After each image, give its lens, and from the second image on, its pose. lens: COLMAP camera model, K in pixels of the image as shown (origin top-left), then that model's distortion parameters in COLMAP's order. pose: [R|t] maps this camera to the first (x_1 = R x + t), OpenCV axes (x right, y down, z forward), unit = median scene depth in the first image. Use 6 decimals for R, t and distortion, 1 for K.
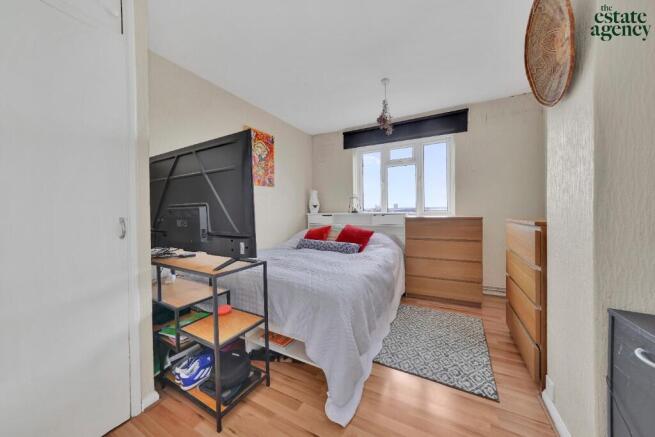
lens RADIAL K [[229.6, 0, 327.3], [0, 229.6, 216.5], [0, 0, 1]] dist [-0.000500, 0.000013]
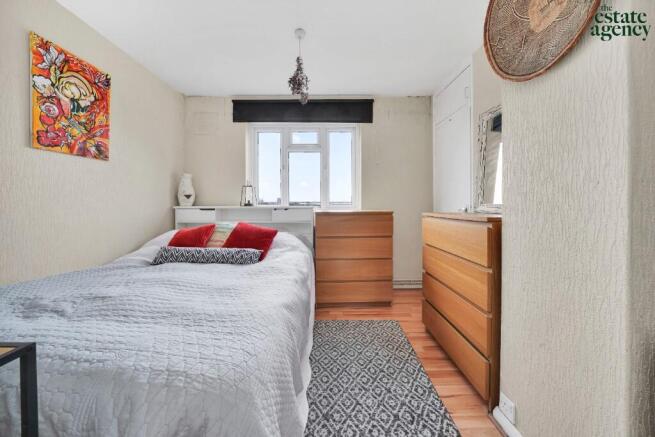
lens RADIAL K [[230.5, 0, 327.8], [0, 230.5, 205.9], [0, 0, 1]] dist [-0.014707, -0.000024]
pose [[0.876069, 0.008144, 0.482117, -0.021635], [0.000999, 0.999825, -0.018703, -0.002534], [-0.482185, 0.016867, 0.875907, 0.243935]]
